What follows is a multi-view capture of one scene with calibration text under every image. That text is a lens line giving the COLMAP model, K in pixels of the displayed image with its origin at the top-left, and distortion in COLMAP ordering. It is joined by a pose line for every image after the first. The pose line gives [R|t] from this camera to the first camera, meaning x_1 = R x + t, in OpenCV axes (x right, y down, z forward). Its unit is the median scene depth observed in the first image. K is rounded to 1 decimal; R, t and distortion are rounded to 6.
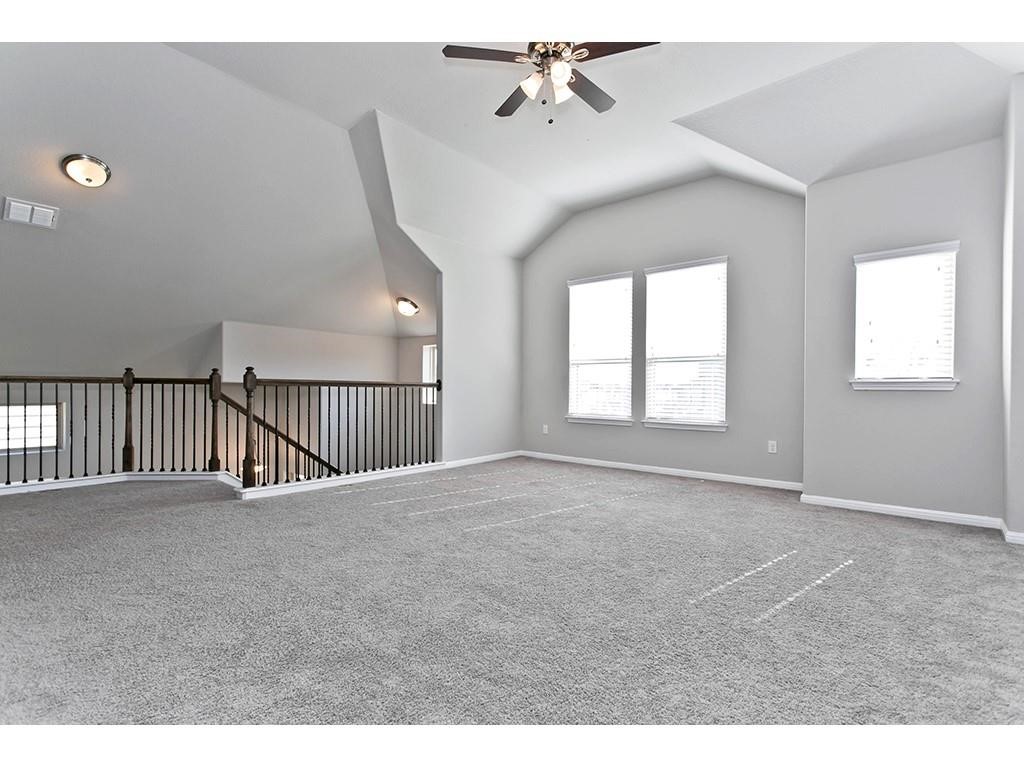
lens RADIAL K [[488.8, 0, 511.9], [0, 488.8, 391.8], [0, 0, 1]] dist [0.010325, -0.000190]
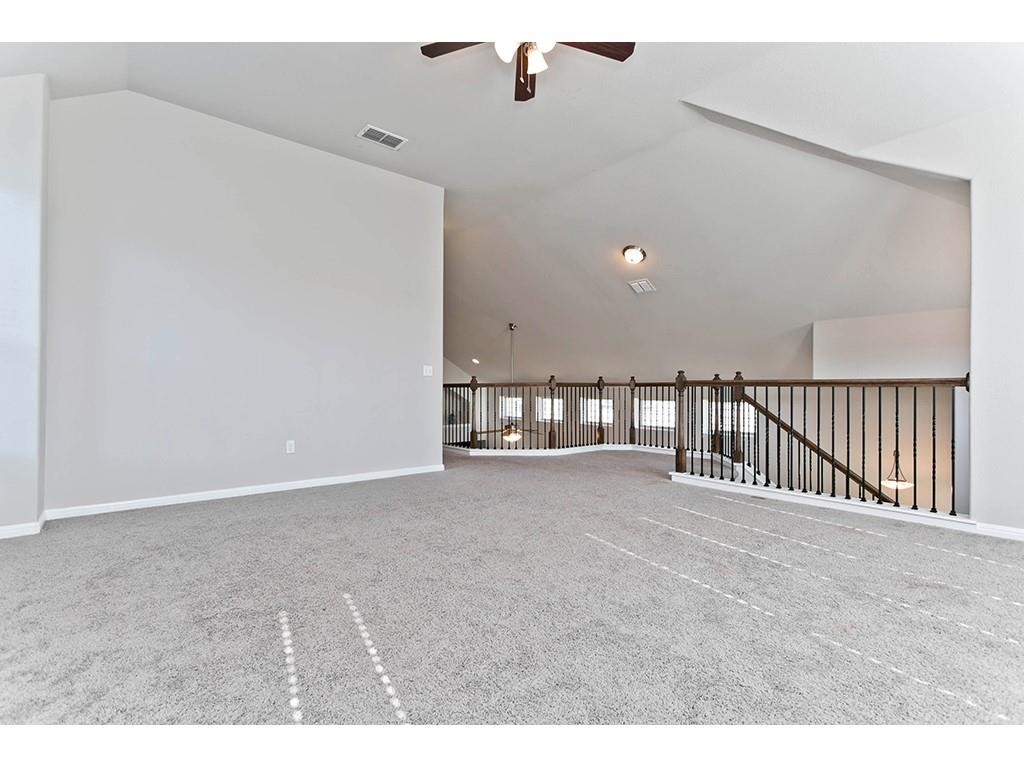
lens RADIAL K [[488.8, 0, 511.9], [0, 488.8, 391.8], [0, 0, 1]] dist [0.010325, -0.000190]
pose [[-0.186507, -0.001642, -0.982452, 0.711941], [-0.007847, 0.999969, -0.000181, 0.002684], [0.982422, 0.007675, -0.186515, 0.825697]]
